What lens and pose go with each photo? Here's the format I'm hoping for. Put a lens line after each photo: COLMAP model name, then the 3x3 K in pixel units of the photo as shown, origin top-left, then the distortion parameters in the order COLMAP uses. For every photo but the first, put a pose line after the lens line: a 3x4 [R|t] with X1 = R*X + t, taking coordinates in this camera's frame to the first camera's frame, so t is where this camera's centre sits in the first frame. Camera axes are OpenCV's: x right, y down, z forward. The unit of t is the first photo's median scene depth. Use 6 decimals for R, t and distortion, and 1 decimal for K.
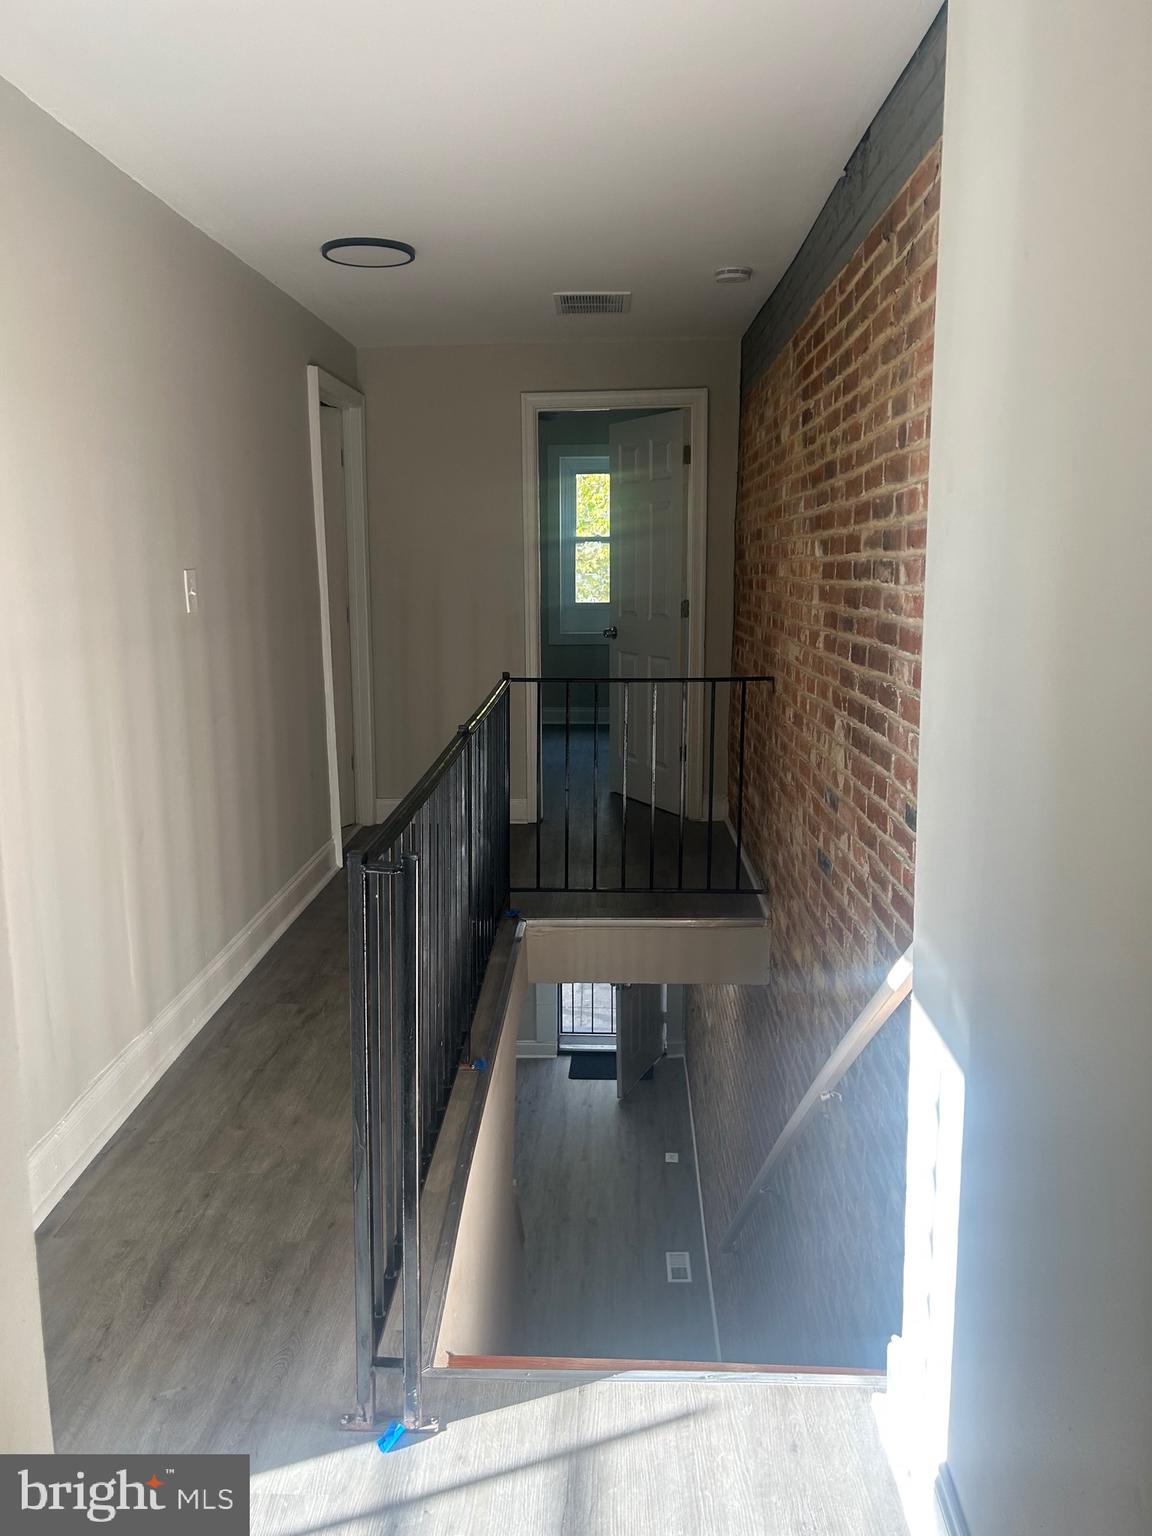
lens RADIAL K [[1159.5, 0, 576.2], [0, 1159.5, 766.0], [0, 0, 1]] dist [0.003360, -0.007048]
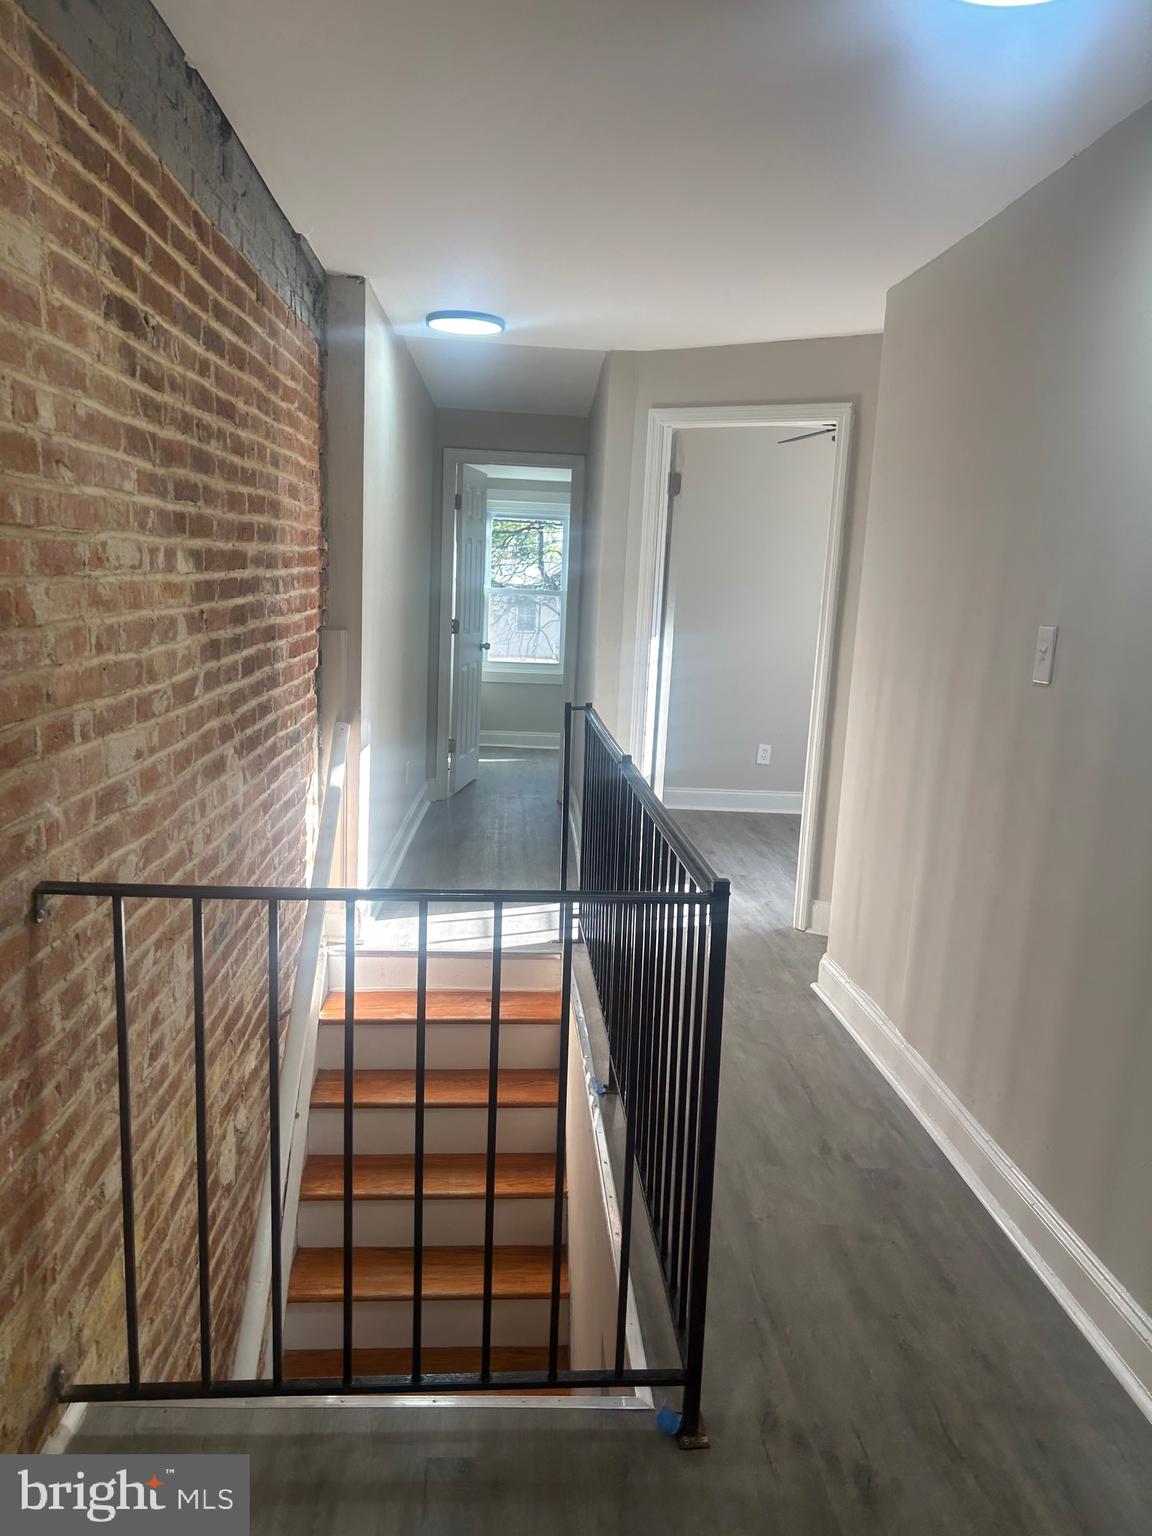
lens RADIAL K [[1159.5, 0, 578.3], [0, 1159.5, 769.4], [0, 0, 1]] dist [0.003360, -0.007048]
pose [[-0.995036, -0.027259, -0.095714, 0.039251], [-0.057900, 0.940797, 0.333990, -0.340889], [0.080943, 0.337874, -0.937704, 1.847007]]
